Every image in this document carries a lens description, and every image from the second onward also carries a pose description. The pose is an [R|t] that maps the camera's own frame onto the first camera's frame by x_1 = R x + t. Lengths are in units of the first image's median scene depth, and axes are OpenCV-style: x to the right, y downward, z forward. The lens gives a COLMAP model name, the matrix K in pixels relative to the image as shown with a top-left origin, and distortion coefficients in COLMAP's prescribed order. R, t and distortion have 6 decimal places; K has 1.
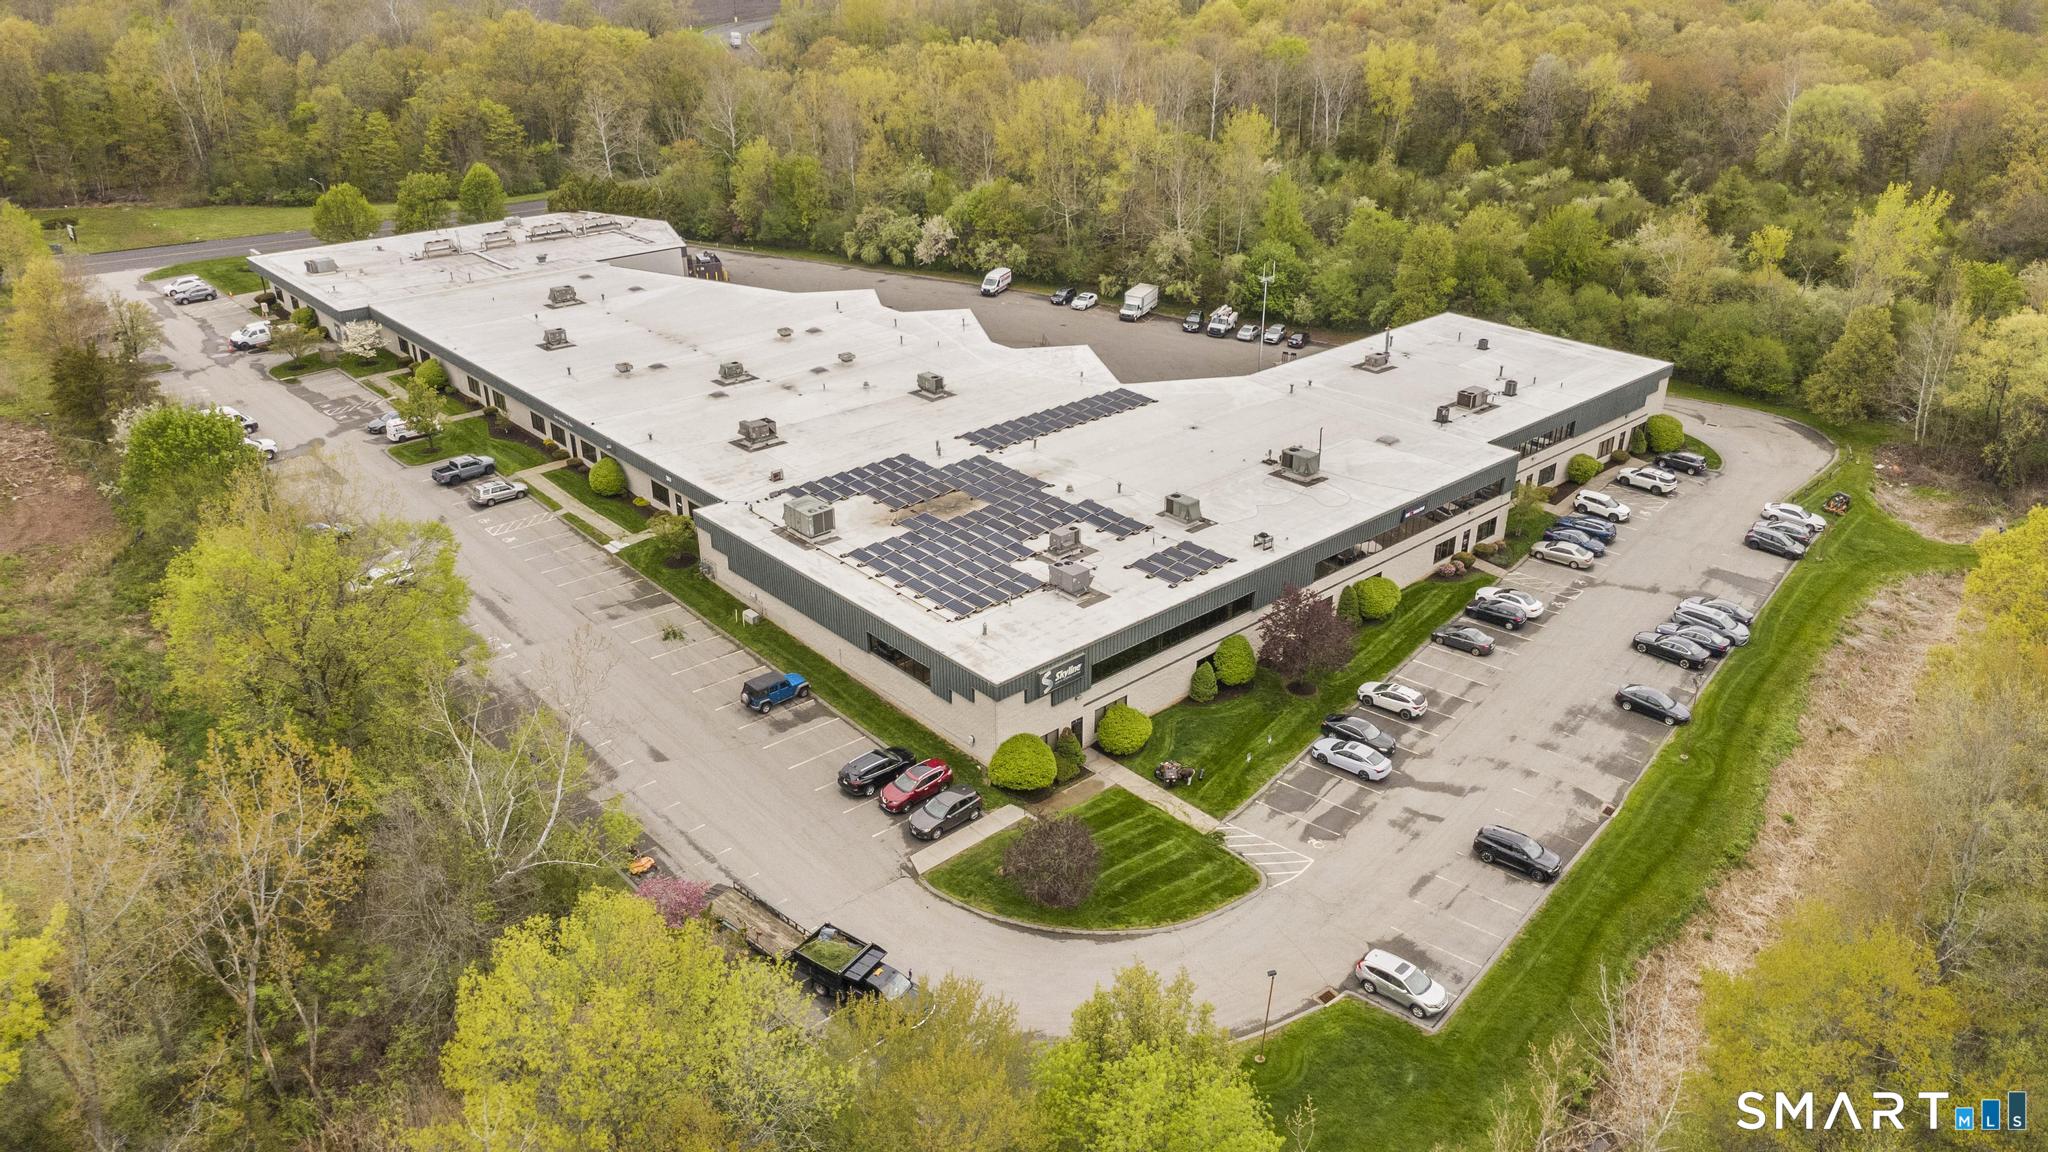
lens RADIAL K [[1427.9, 0, 1024.0], [0, 1427.9, 576.0], [0, 0, 1]] dist [-0.000805, 0.002466]
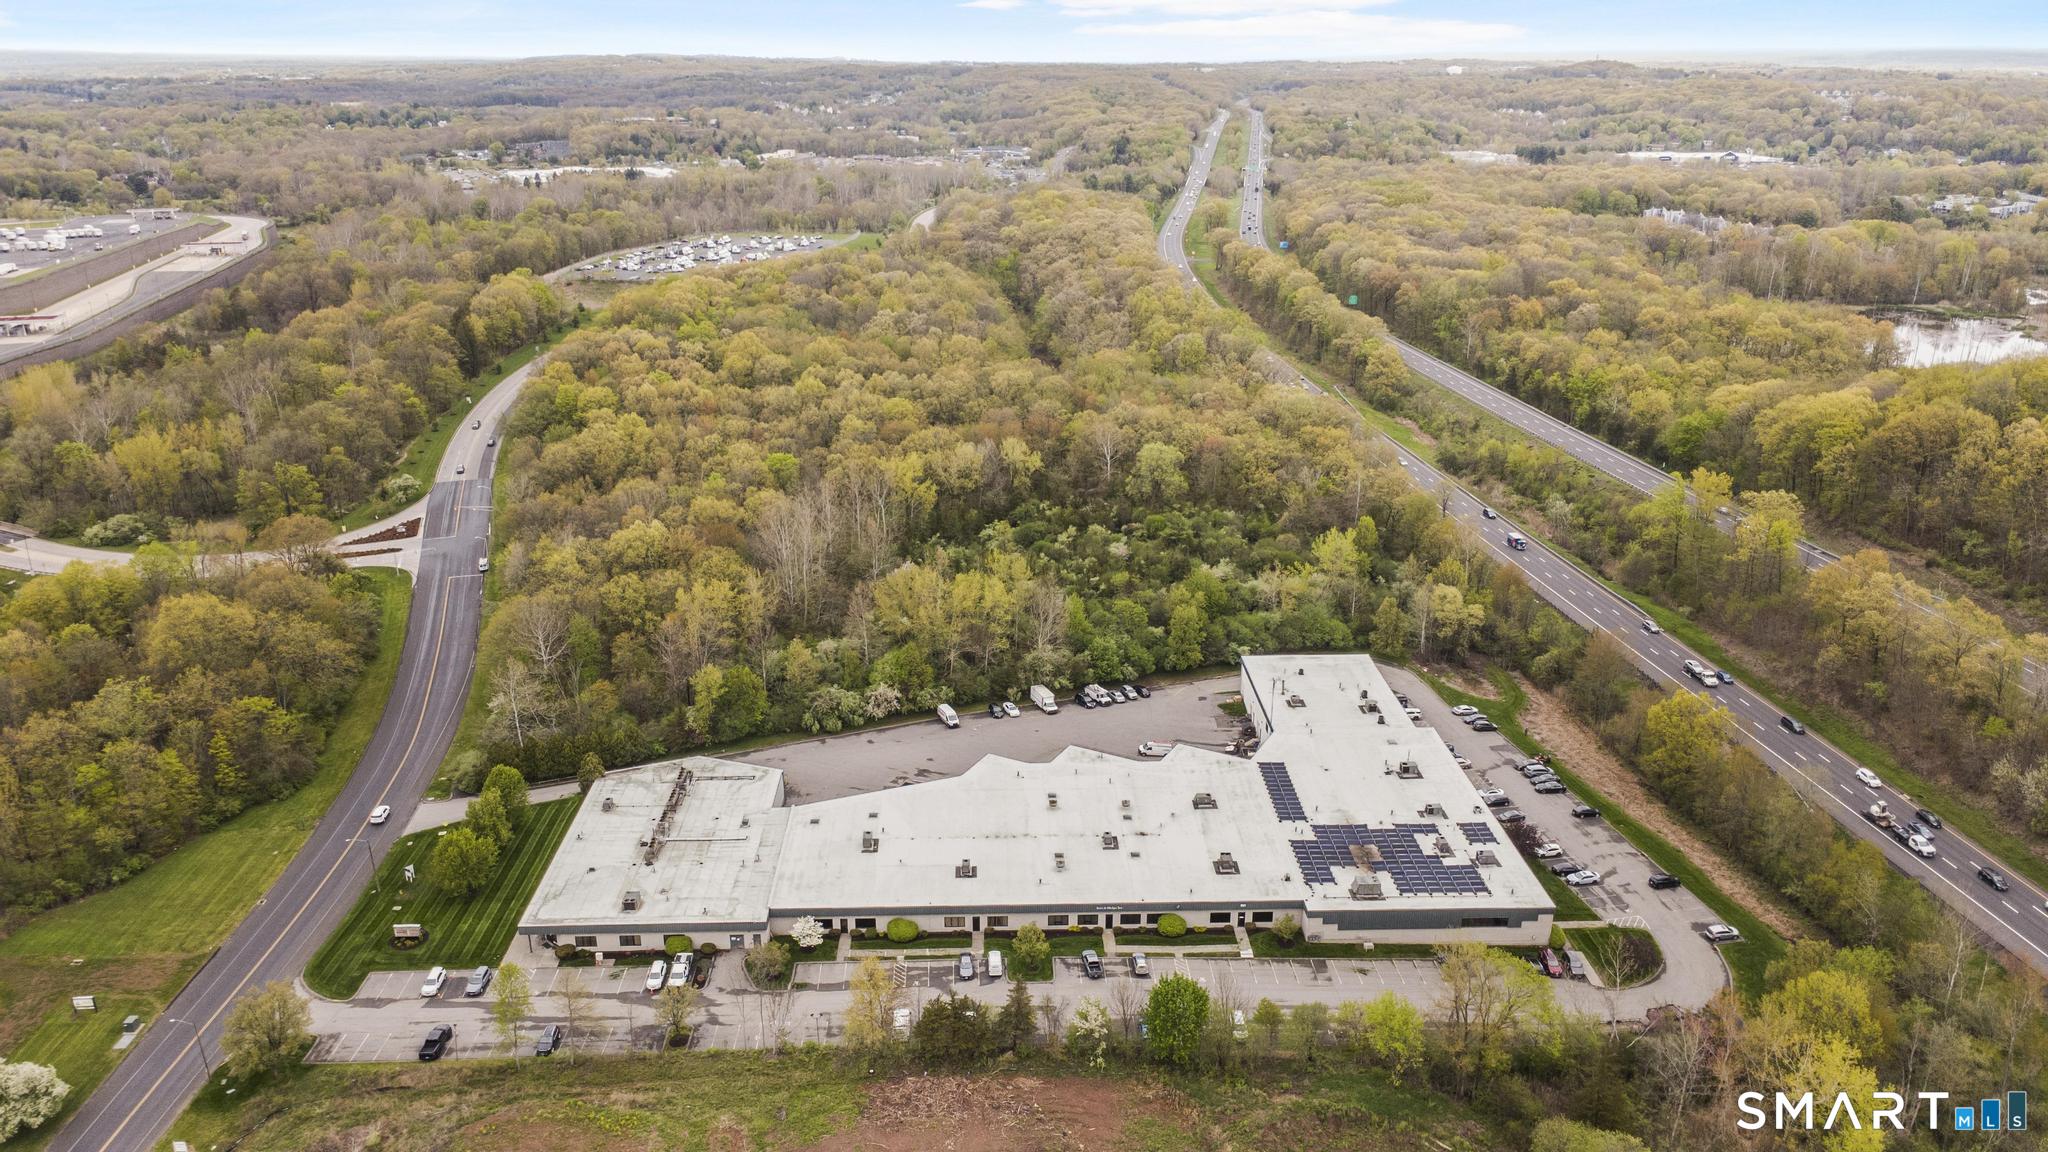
lens RADIAL K [[1427.9, 0, 1024.0], [0, 1427.9, 576.0], [0, 0, 1]] dist [-0.000805, 0.002466]
pose [[0.646212, -0.261231, 0.717055, -1.614412], [0.331763, 0.942321, 0.044311, -0.632096], [-0.687272, 0.209258, 0.695606, -0.127085]]
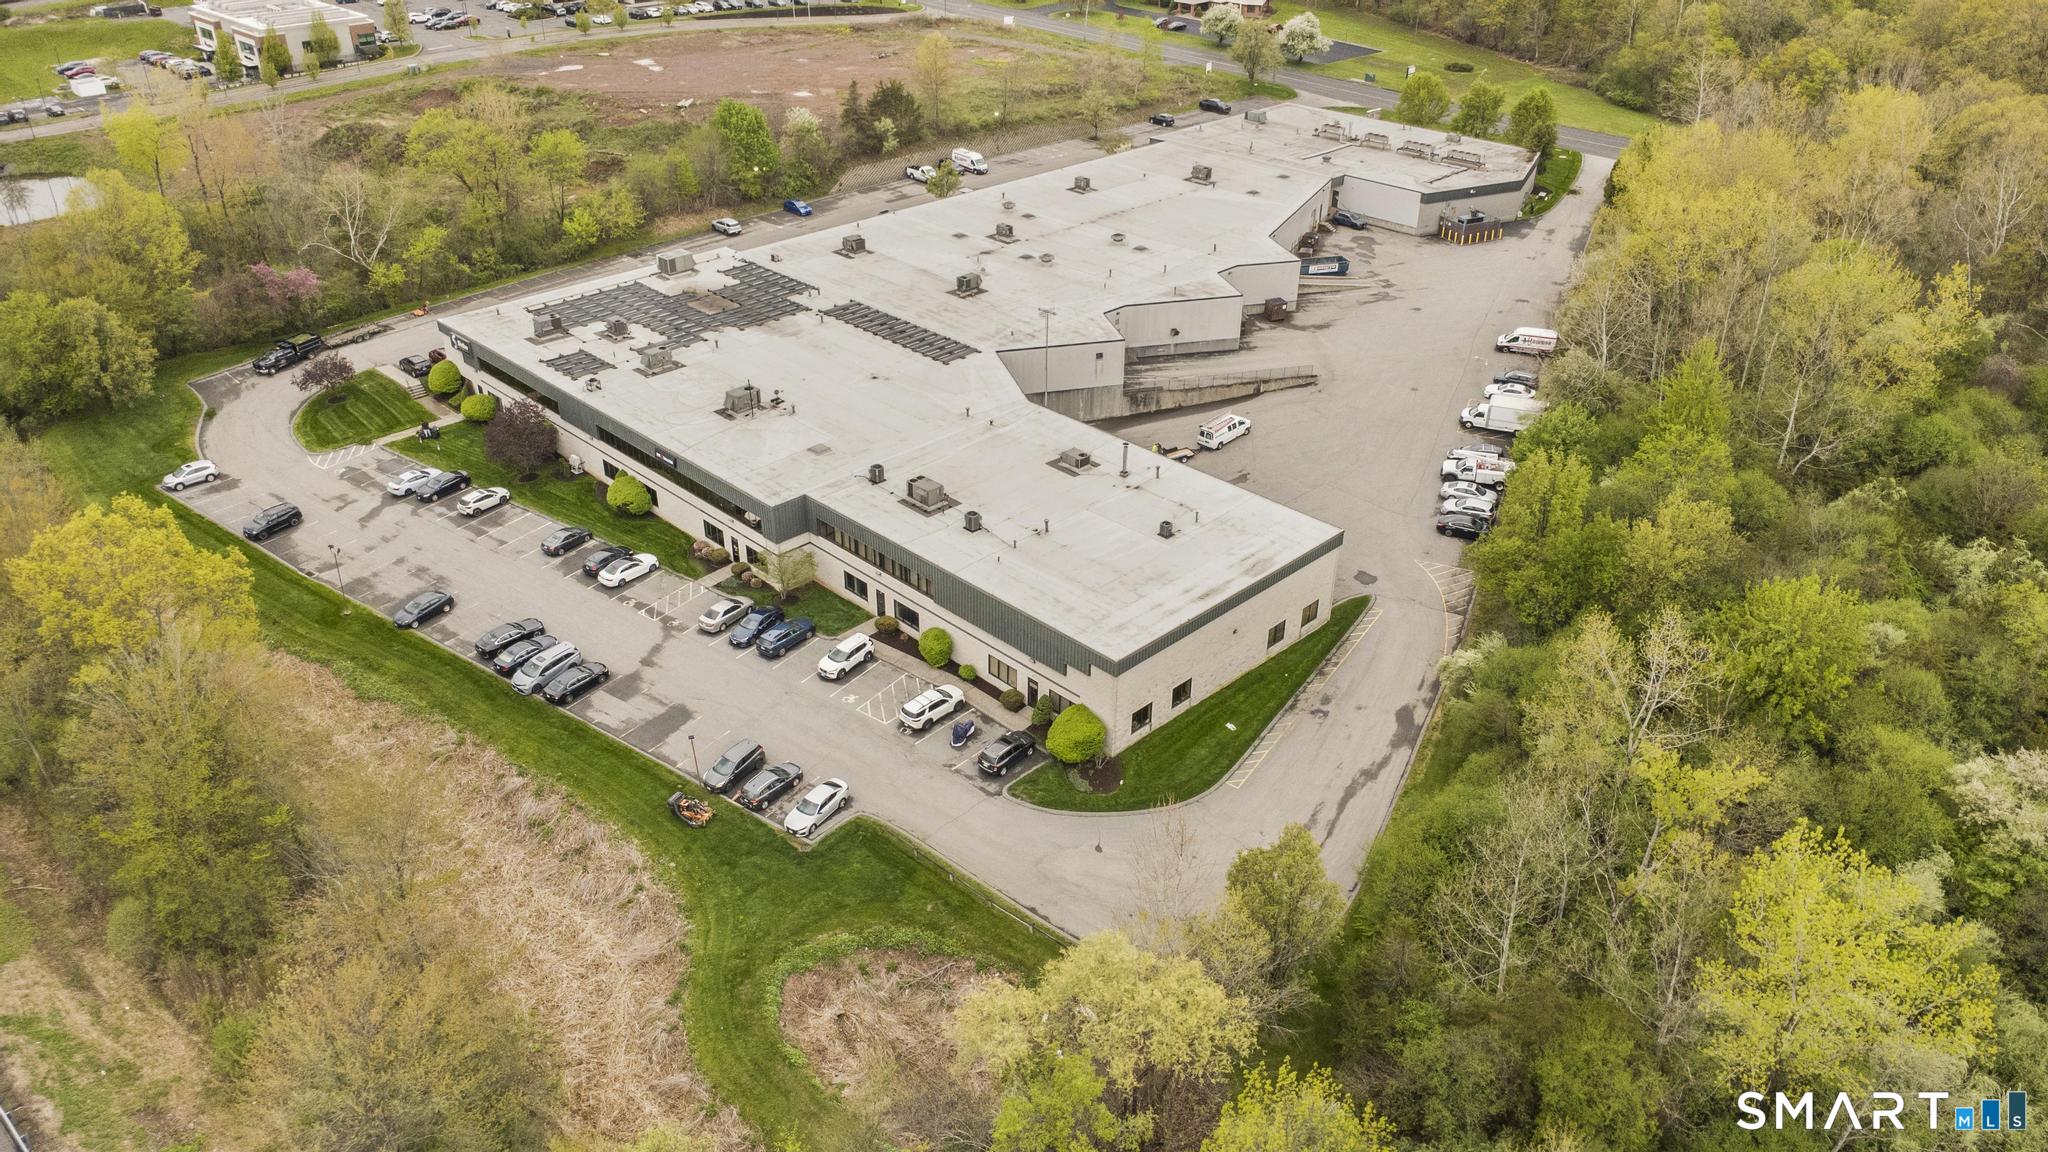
lens RADIAL K [[1437.9, 0, 1026.4], [0, 1437.9, 569.1], [0, 0, 1]] dist [0.020405, -0.034362]
pose [[0.047574, 0.501450, -0.863878, 1.252127], [-0.434048, 0.789314, 0.434265, -0.563989], [0.899633, 0.354305, 0.255204, 0.971202]]
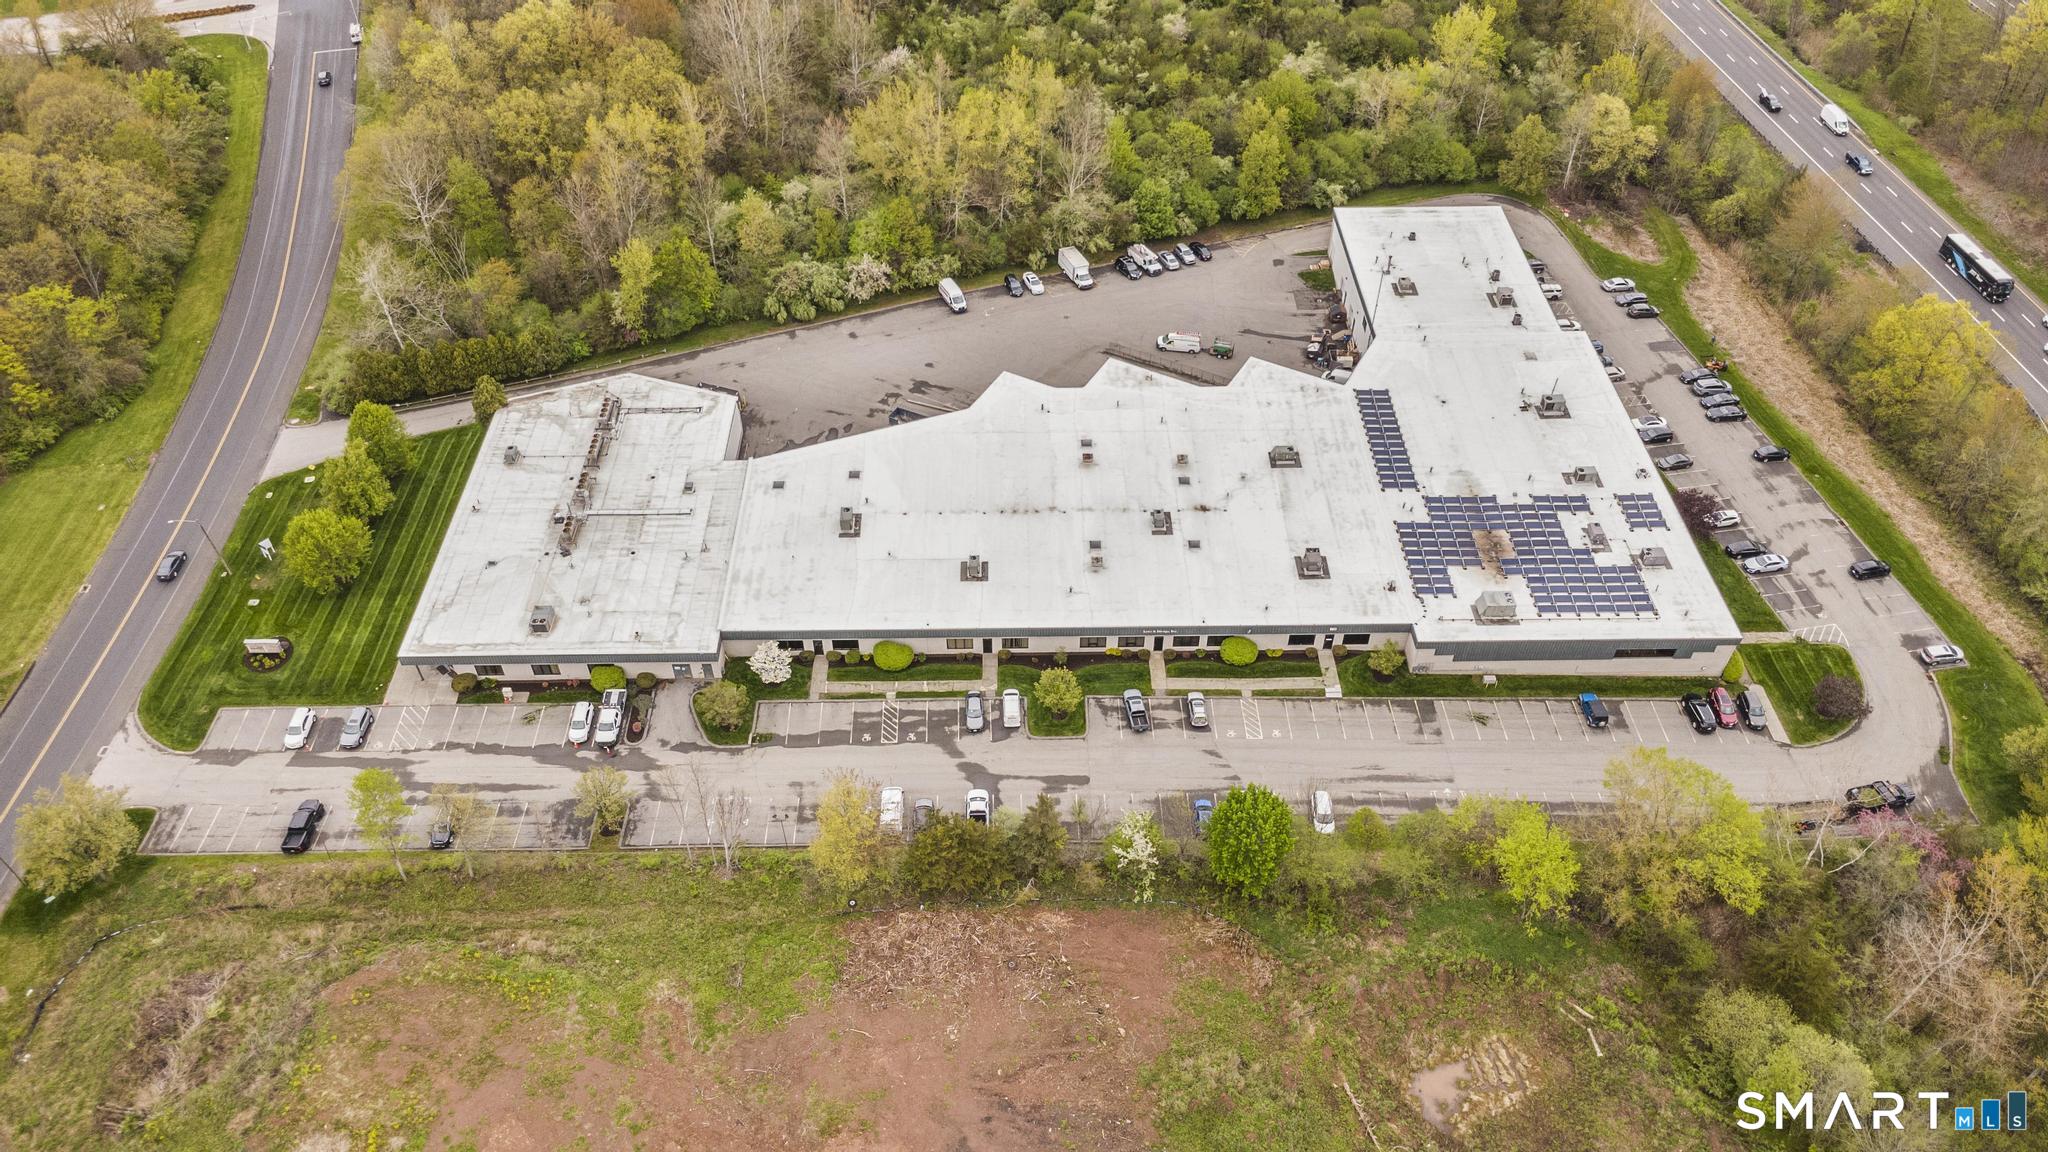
lens RADIAL K [[1437.9, 0, 1026.4], [0, 1437.9, 569.1], [0, 0, 1]] dist [0.020405, -0.034362]
pose [[0.656187, -0.526729, 0.540348, -1.176494], [0.329216, 0.844162, 0.423093, -0.809750], [-0.678996, -0.099737, 0.727335, 0.210739]]
